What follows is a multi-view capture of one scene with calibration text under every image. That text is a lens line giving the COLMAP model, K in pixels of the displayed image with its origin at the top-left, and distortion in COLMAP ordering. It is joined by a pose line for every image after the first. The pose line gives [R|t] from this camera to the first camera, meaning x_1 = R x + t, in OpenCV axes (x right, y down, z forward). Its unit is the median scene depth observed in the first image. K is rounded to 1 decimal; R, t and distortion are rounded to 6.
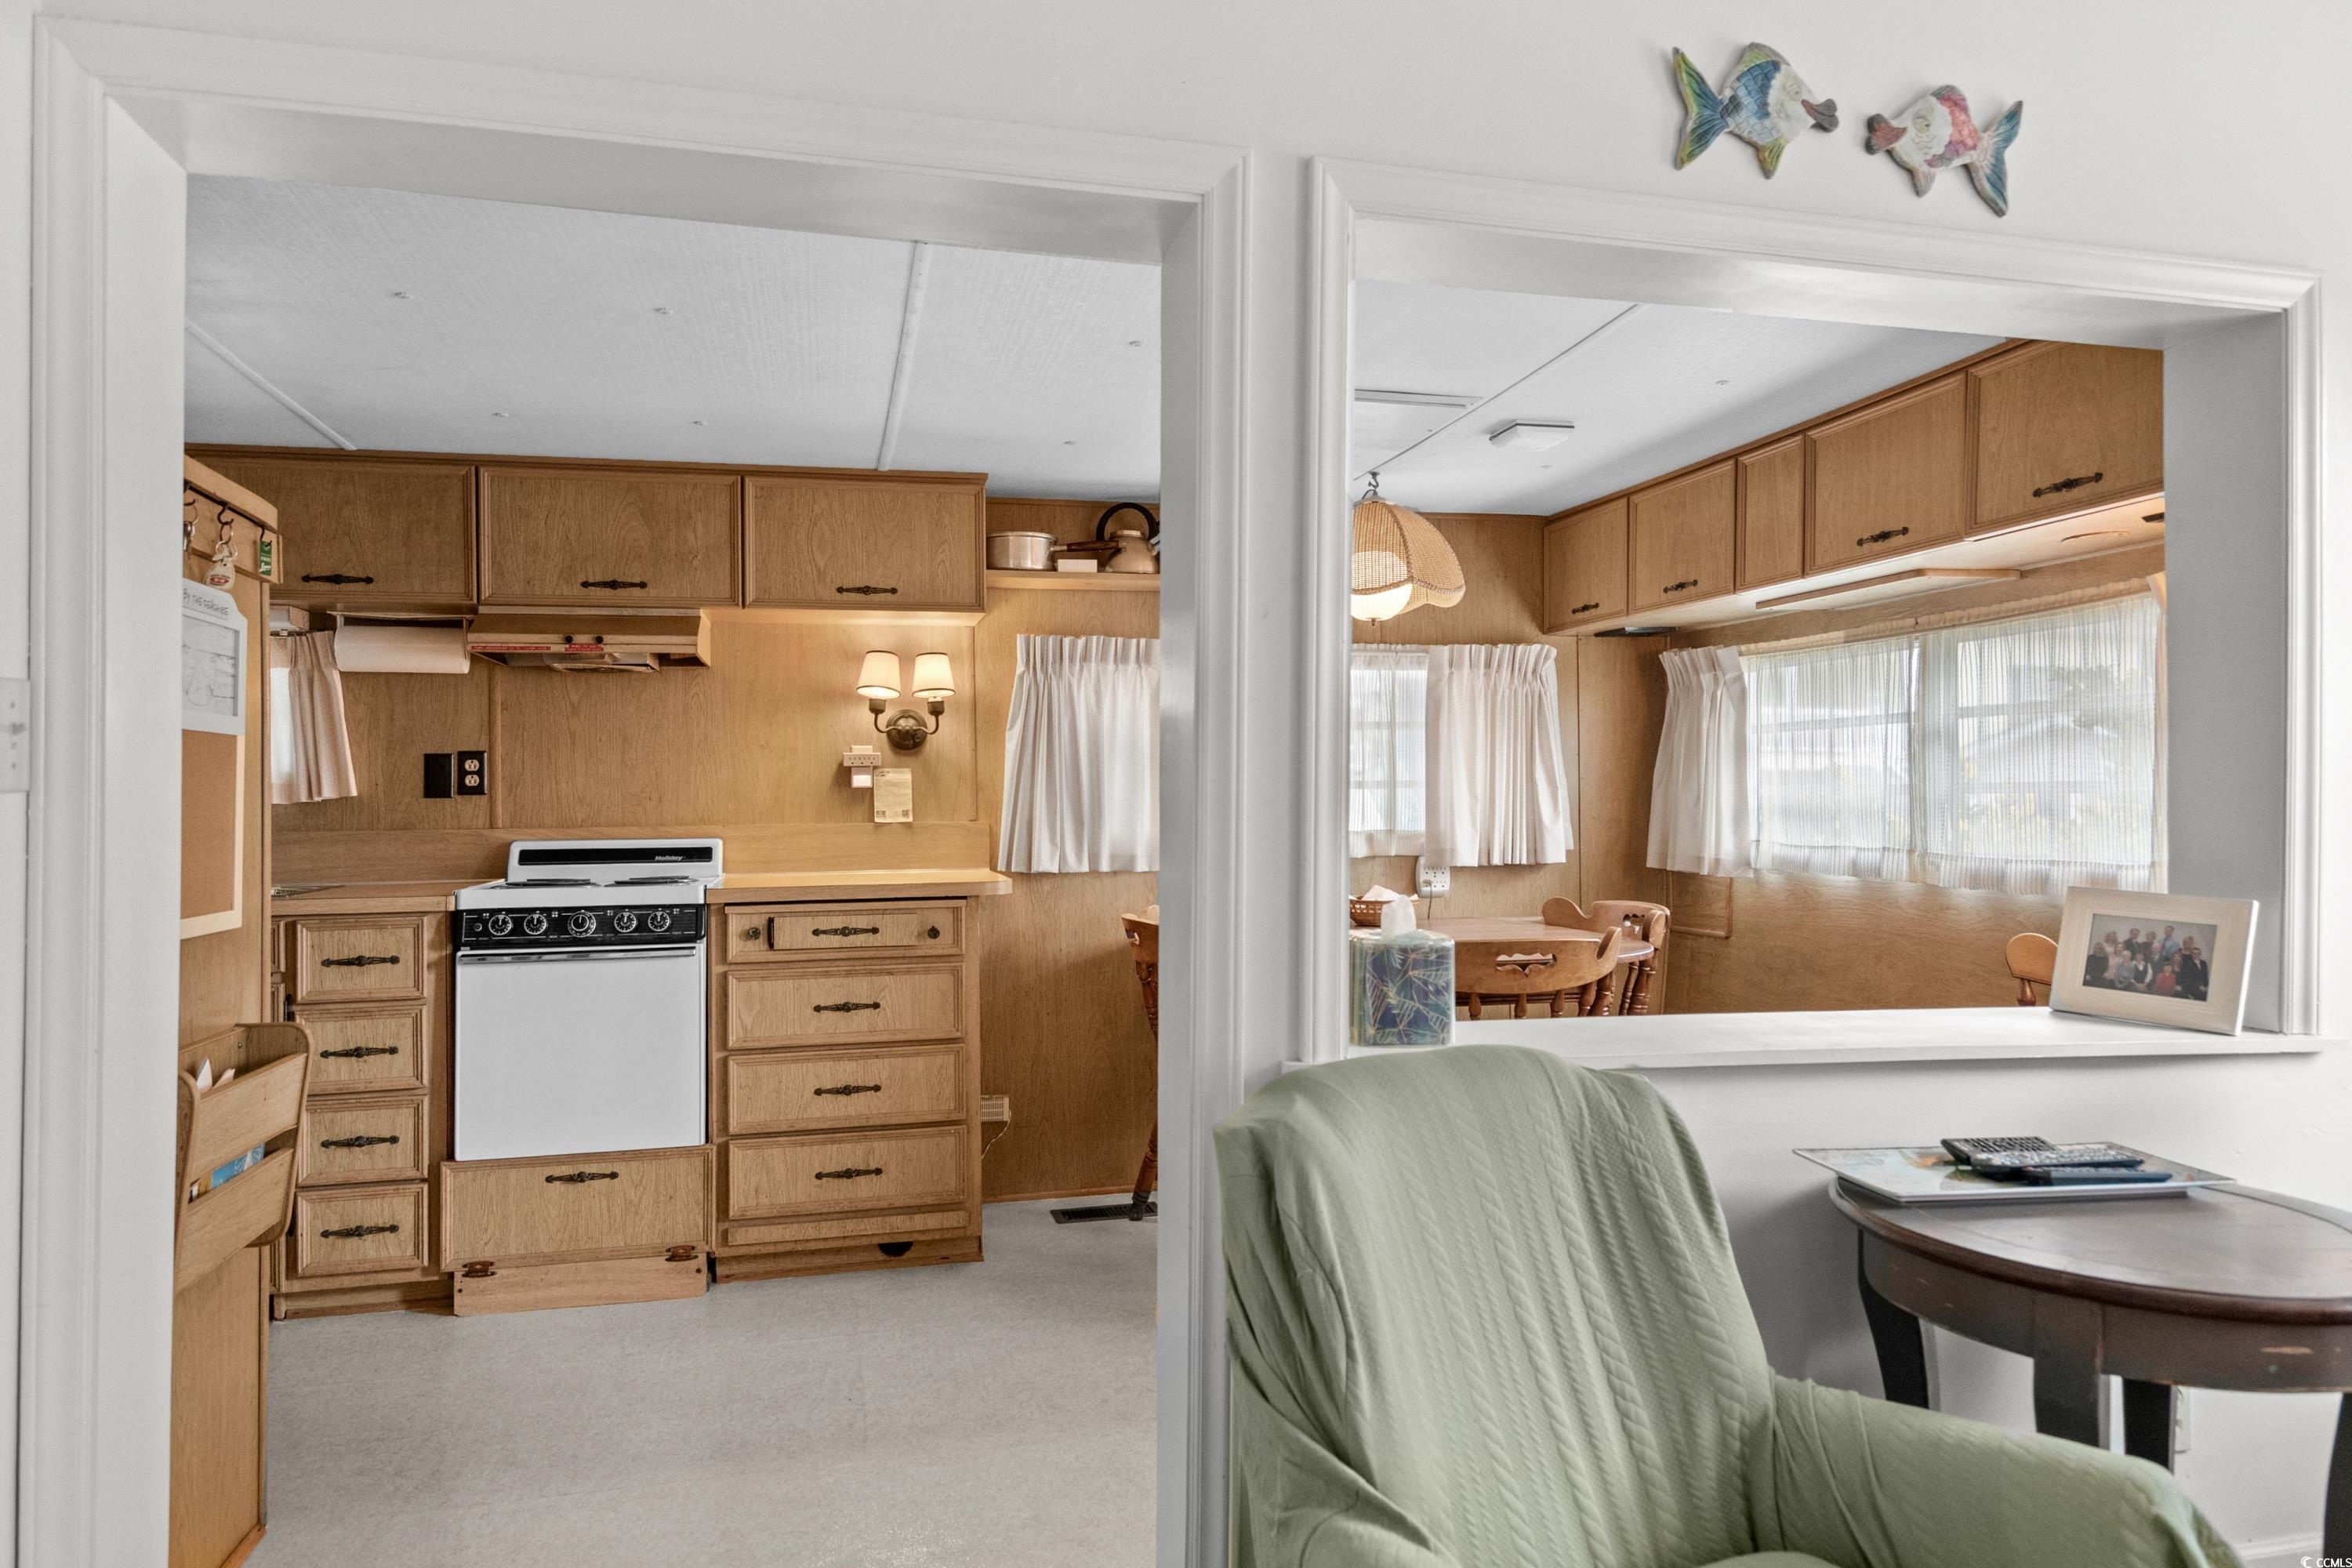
lens RADIAL K [[1496.1, 0, 1170.3], [0, 1496.1, 761.5], [0, 0, 1]] dist [0.037084, -0.008860]
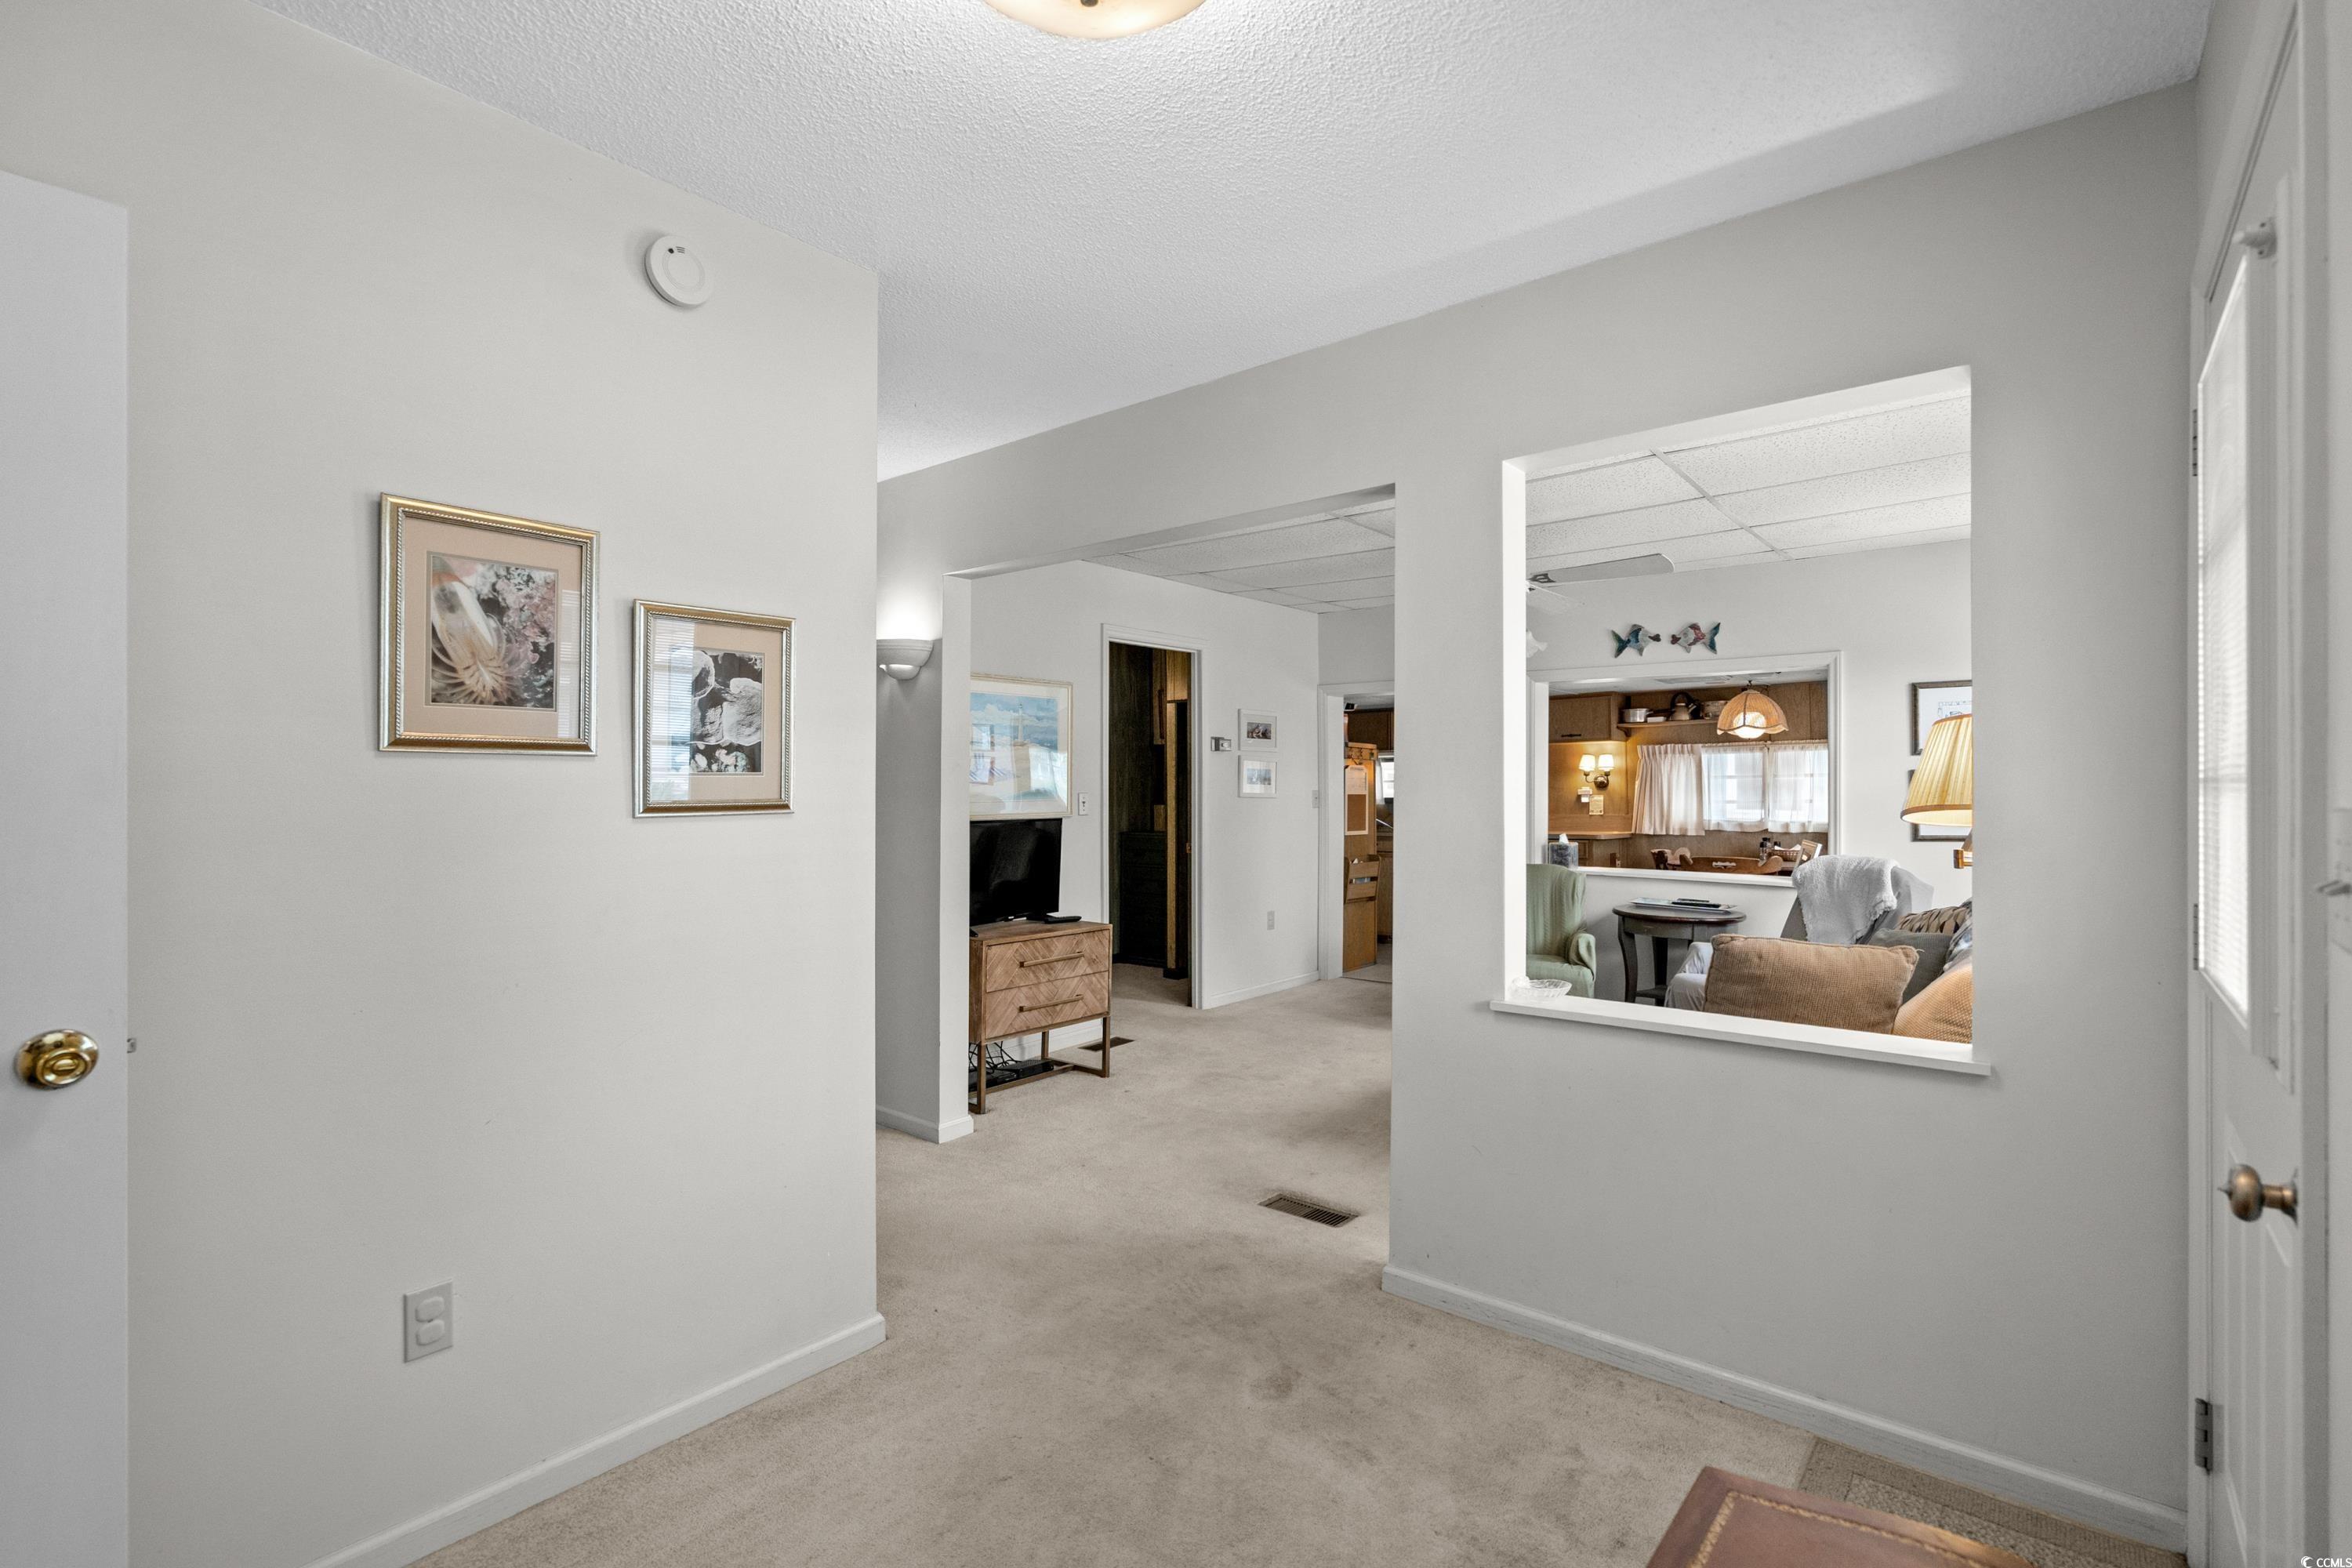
lens RADIAL K [[1083.5, 0, 1166.7], [0, 1083.5, 784.9], [0, 0, 1]] dist [-0.005975, 0.001044]
pose [[0.599094, -0.007716, -0.800641, 1.073265], [0.021490, 0.999748, 0.006445, -0.050872], [0.800390, -0.021066, 0.599109, -0.957095]]
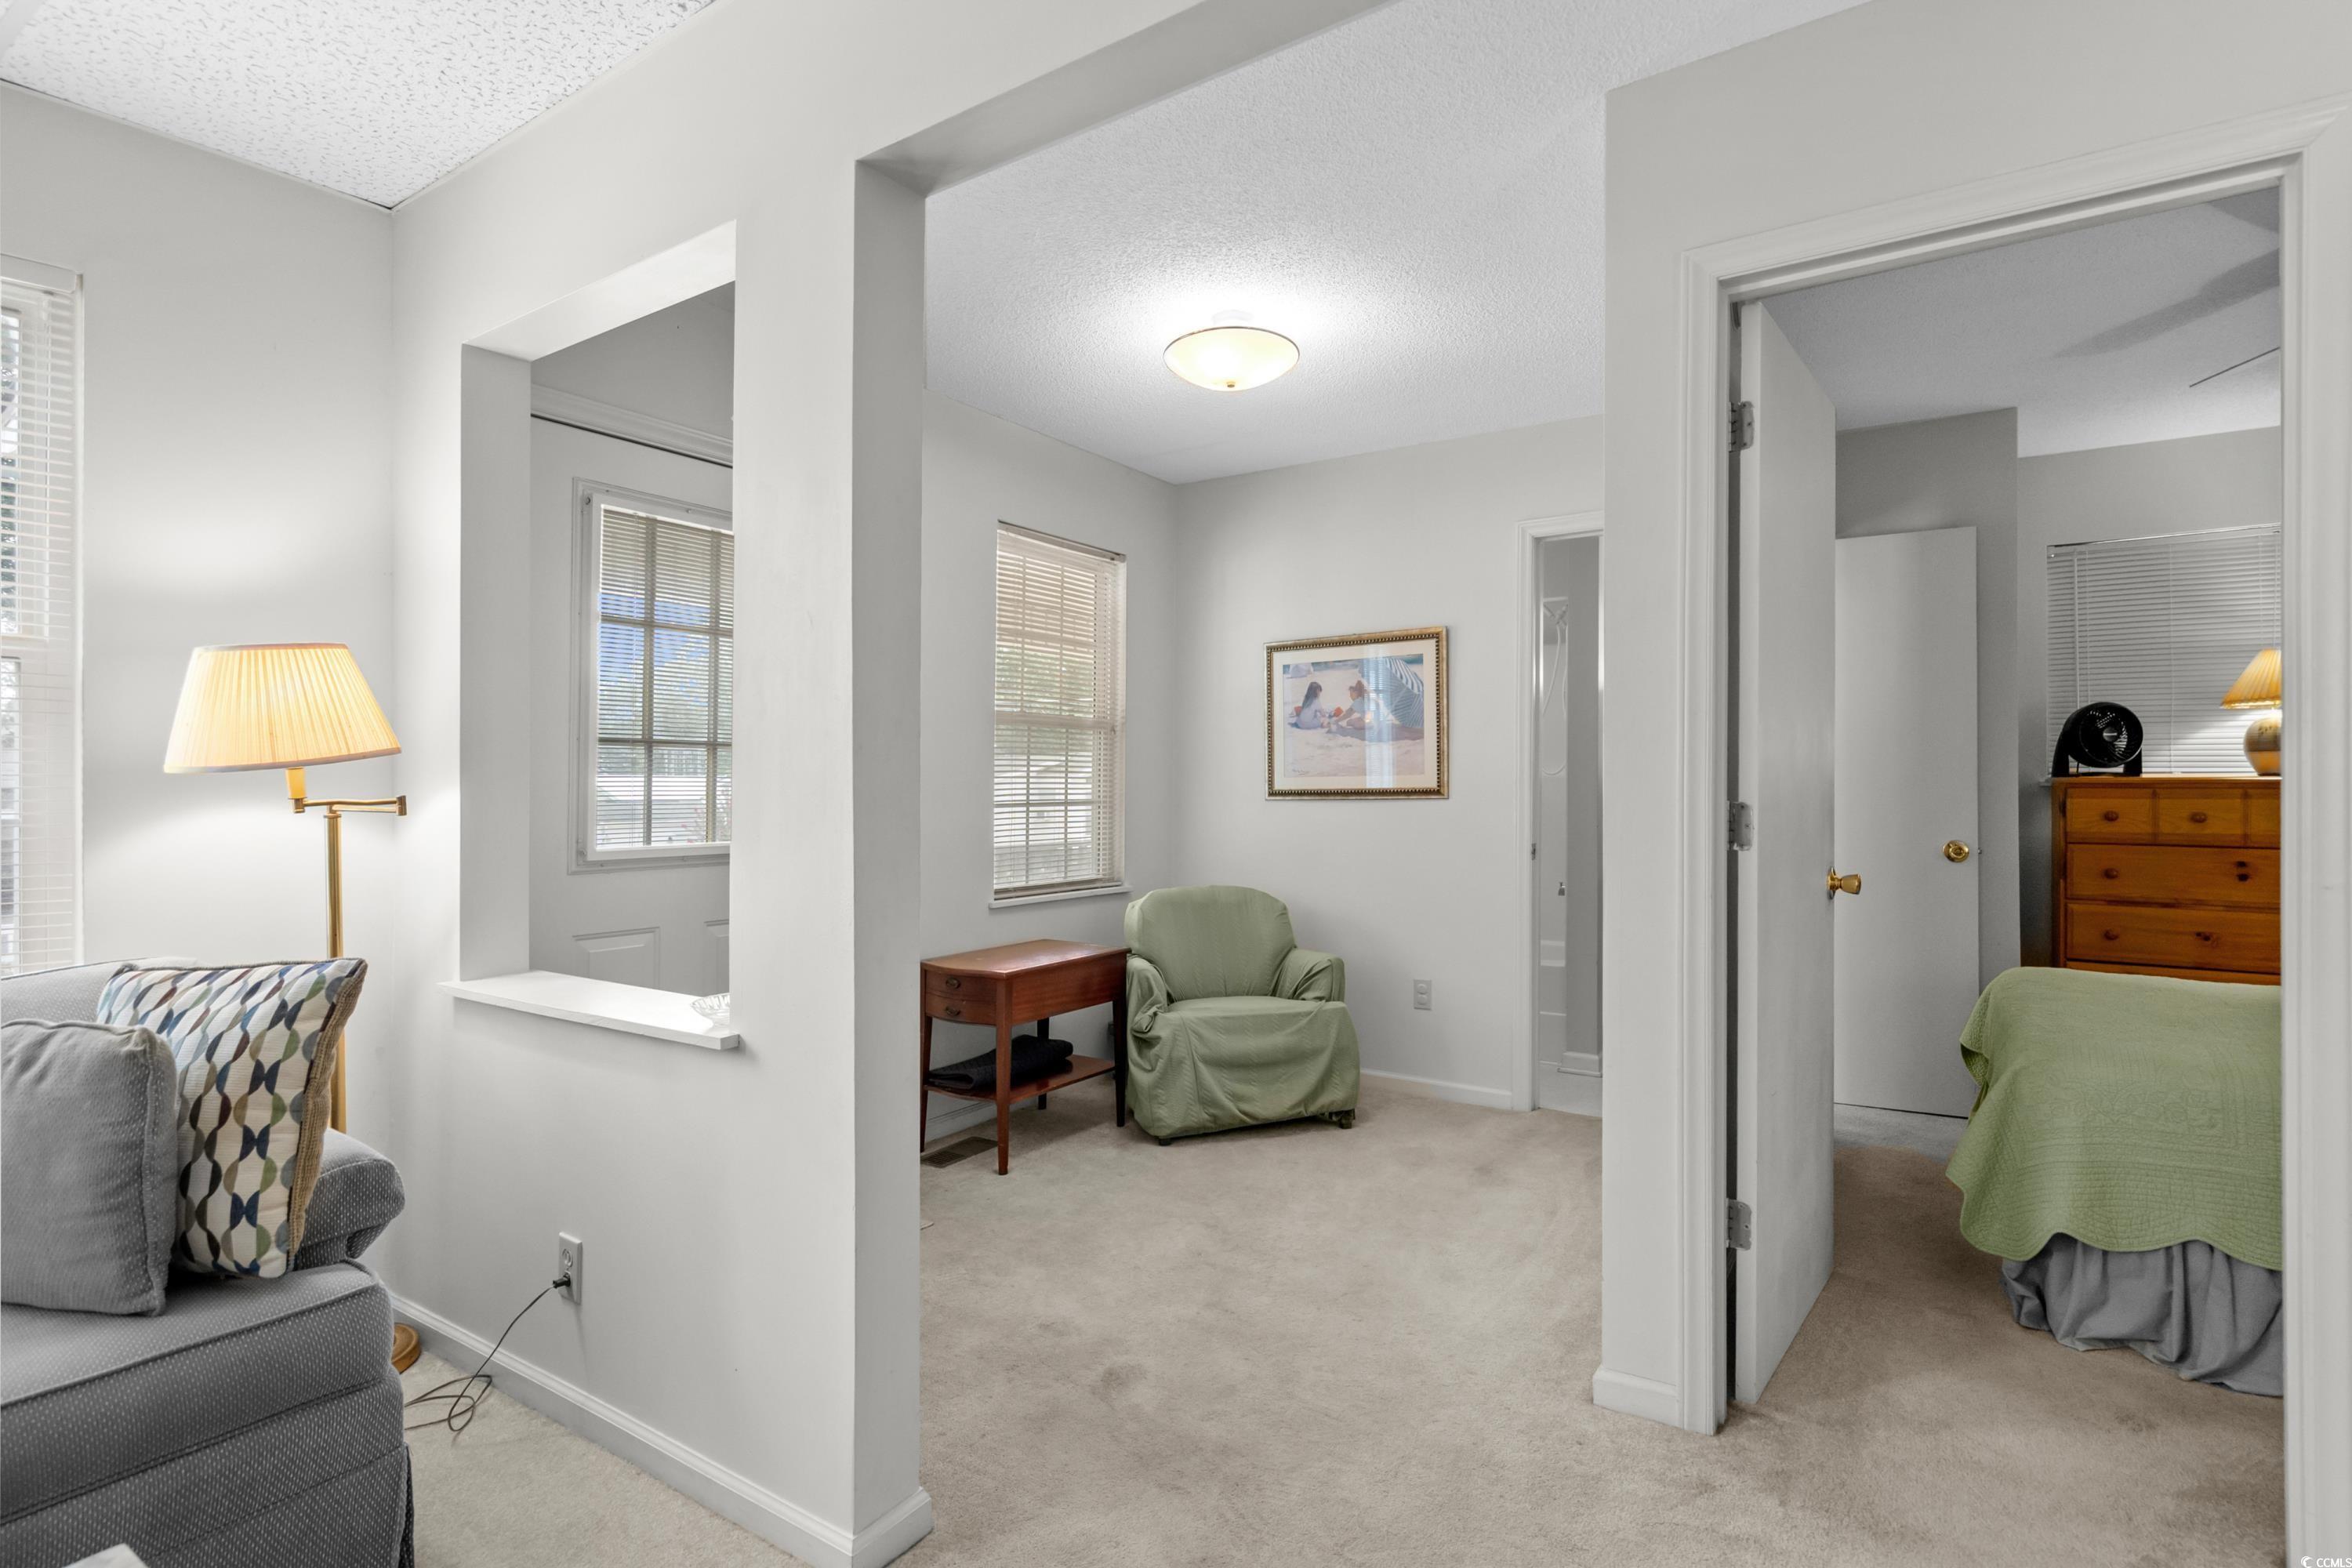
lens RADIAL K [[1143.1, 0, 1172.8], [0, 1143.1, 798.5], [0, 0, 1]] dist [0.006395, 0.002987]
pose [[-0.669342, -0.008846, 0.742902, 0.128111], [-0.017838, 0.999832, -0.004167, -0.003778], [-0.742741, -0.016041, -0.669387, -0.137956]]
